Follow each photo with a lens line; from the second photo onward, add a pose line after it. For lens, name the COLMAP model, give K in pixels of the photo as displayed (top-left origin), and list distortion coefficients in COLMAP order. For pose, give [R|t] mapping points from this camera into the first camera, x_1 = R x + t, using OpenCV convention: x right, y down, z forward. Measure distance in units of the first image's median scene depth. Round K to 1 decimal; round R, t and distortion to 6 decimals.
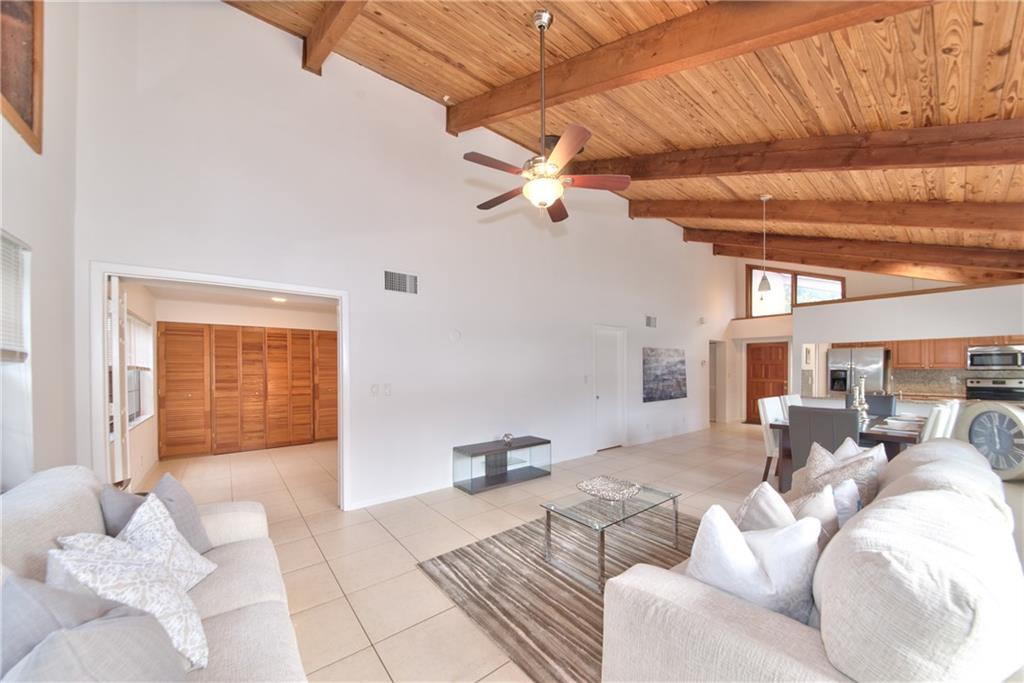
lens RADIAL K [[365.1, 0, 510.3], [0, 365.1, 372.3], [0, 0, 1]] dist [-0.005150, -0.003222]
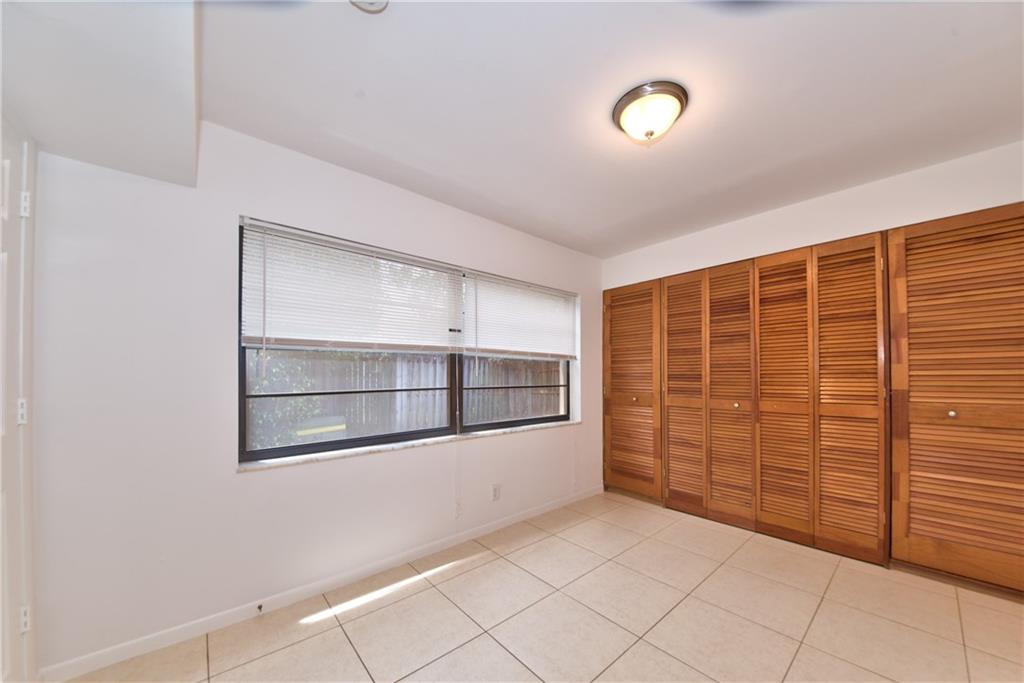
lens RADIAL K [[365.1, 0, 514.7], [0, 365.1, 371.4], [0, 0, 1]] dist [-0.005150, -0.003222]
pose [[0.037941, -0.011321, -0.999216, -0.249650], [-0.009367, 0.999888, -0.011684, 0.023692], [0.999236, 0.009803, 0.037831, 0.725857]]
